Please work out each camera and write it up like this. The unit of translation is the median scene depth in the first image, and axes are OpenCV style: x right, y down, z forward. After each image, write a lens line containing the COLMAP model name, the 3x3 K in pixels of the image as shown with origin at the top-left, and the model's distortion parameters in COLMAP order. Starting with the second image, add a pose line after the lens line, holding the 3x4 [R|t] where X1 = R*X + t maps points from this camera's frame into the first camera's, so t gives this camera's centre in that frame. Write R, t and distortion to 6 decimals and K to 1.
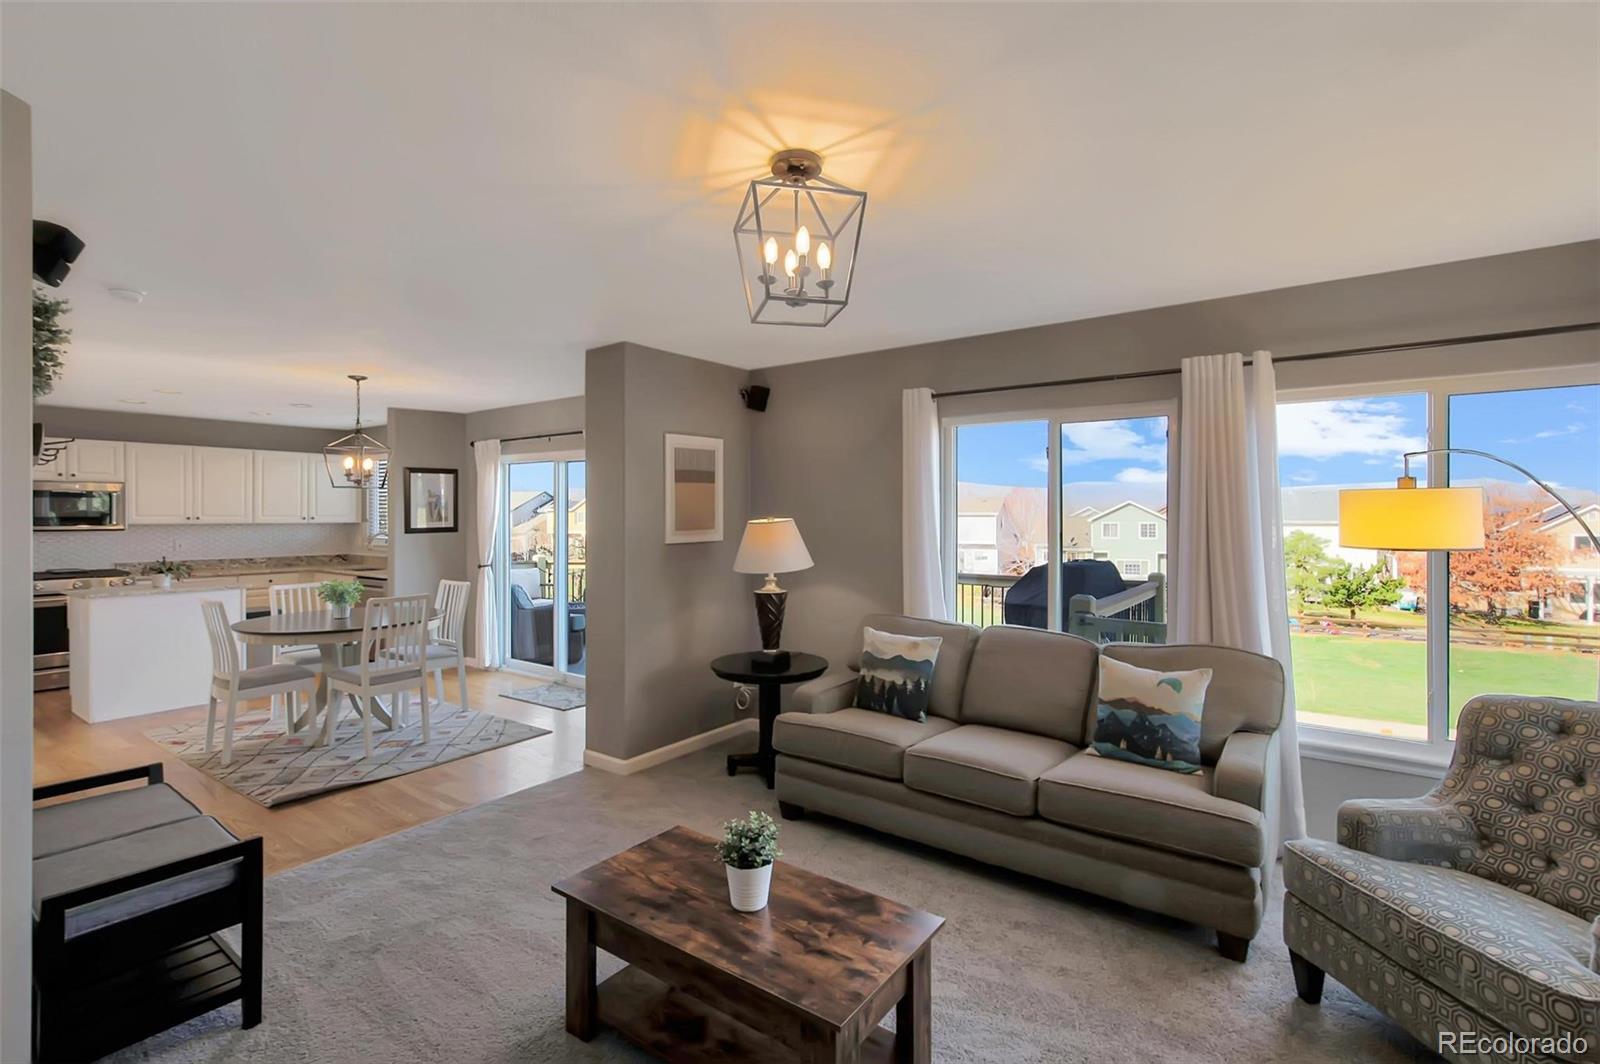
lens RADIAL K [[743.8, 0, 812.4], [0, 743.8, 513.9], [0, 0, 1]] dist [0.004068, -0.001323]
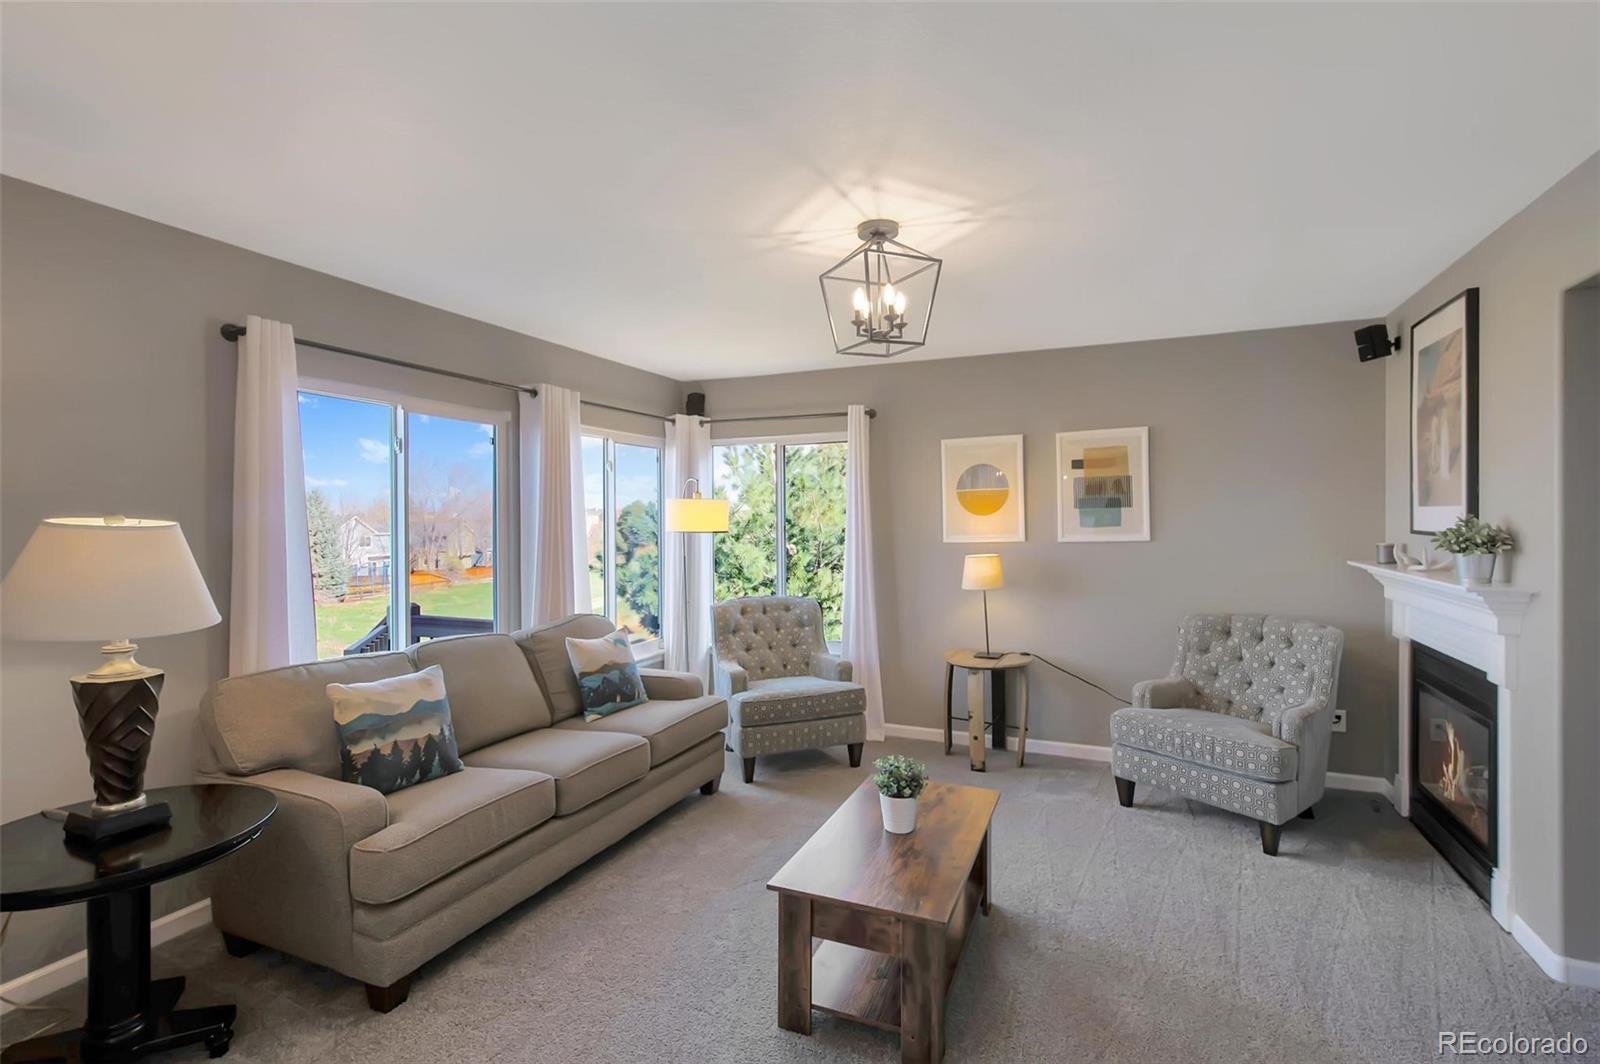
lens RADIAL K [[743.8, 0, 803.0], [0, 743.8, 527.1], [0, 0, 1]] dist [0.004068, -0.001323]
pose [[-0.221359, -0.007691, 0.975162, -0.536186], [0.010458, 0.999893, 0.010260, 0.010004], [-0.975136, 0.012470, -0.221255, 0.611405]]
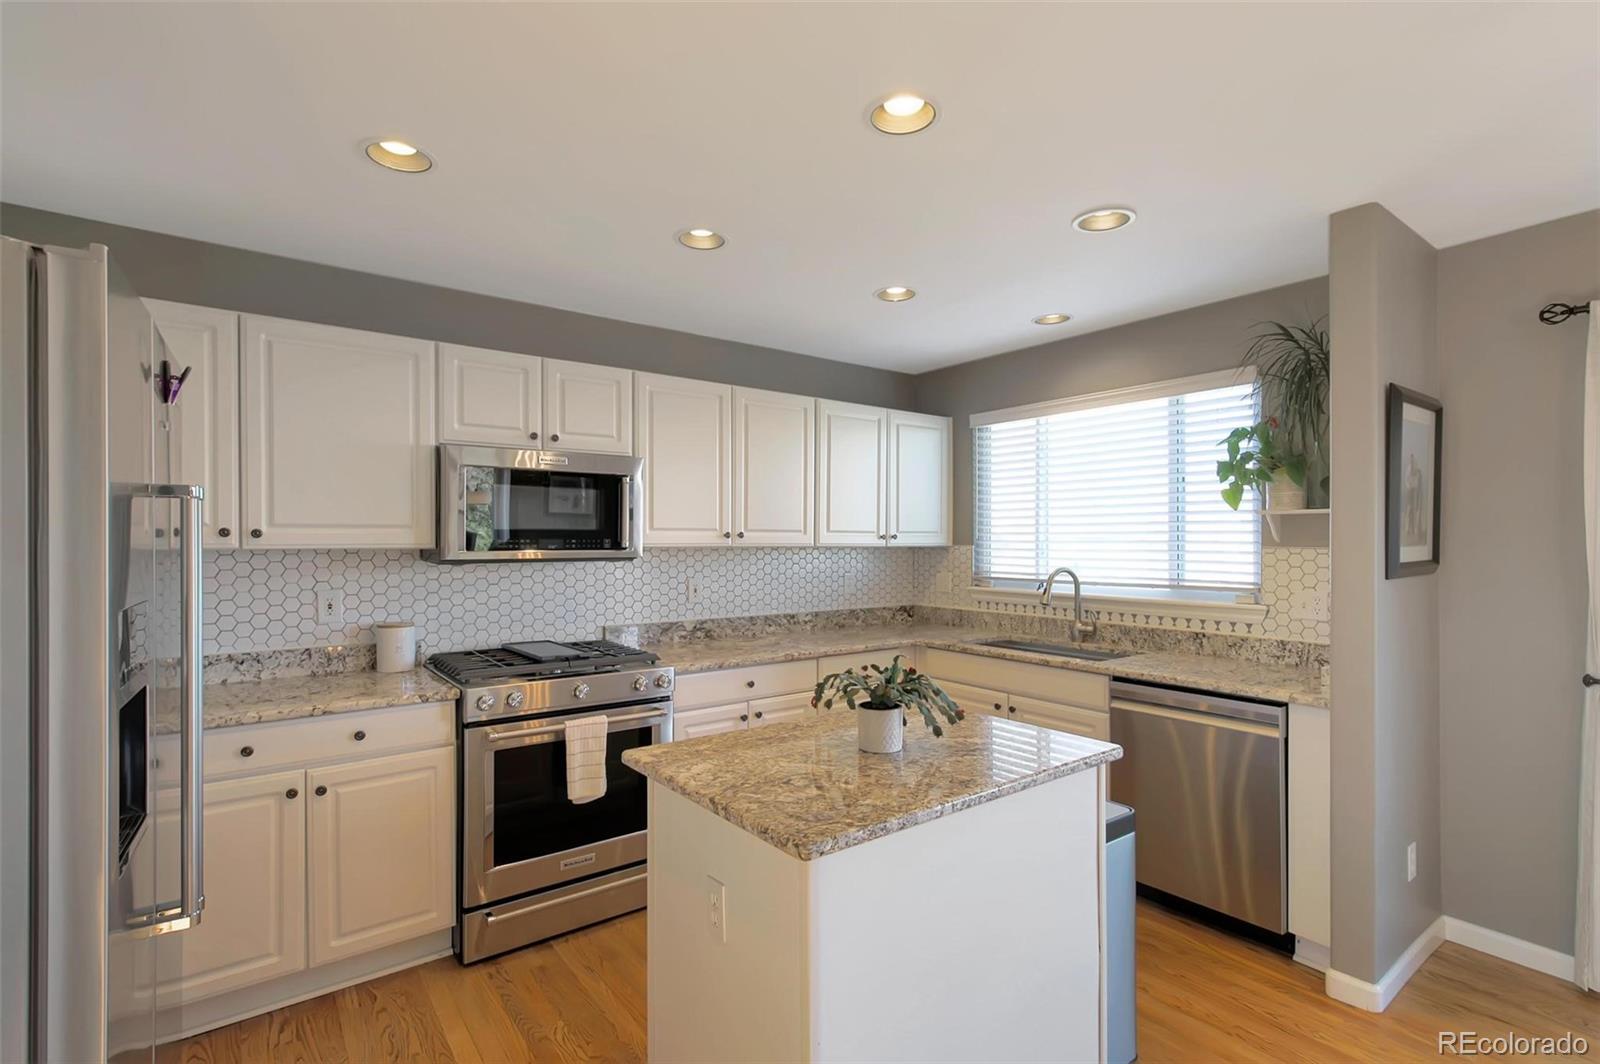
lens RADIAL K [[743.8, 0, 807.7], [0, 743.8, 544.6], [0, 0, 1]] dist [0.004068, -0.001323]
pose [[0.959394, 0.004422, -0.282034, -1.000169], [-0.002268, 0.999966, 0.007966, 0.012180], [0.282060, -0.007003, 0.959371, 0.851075]]
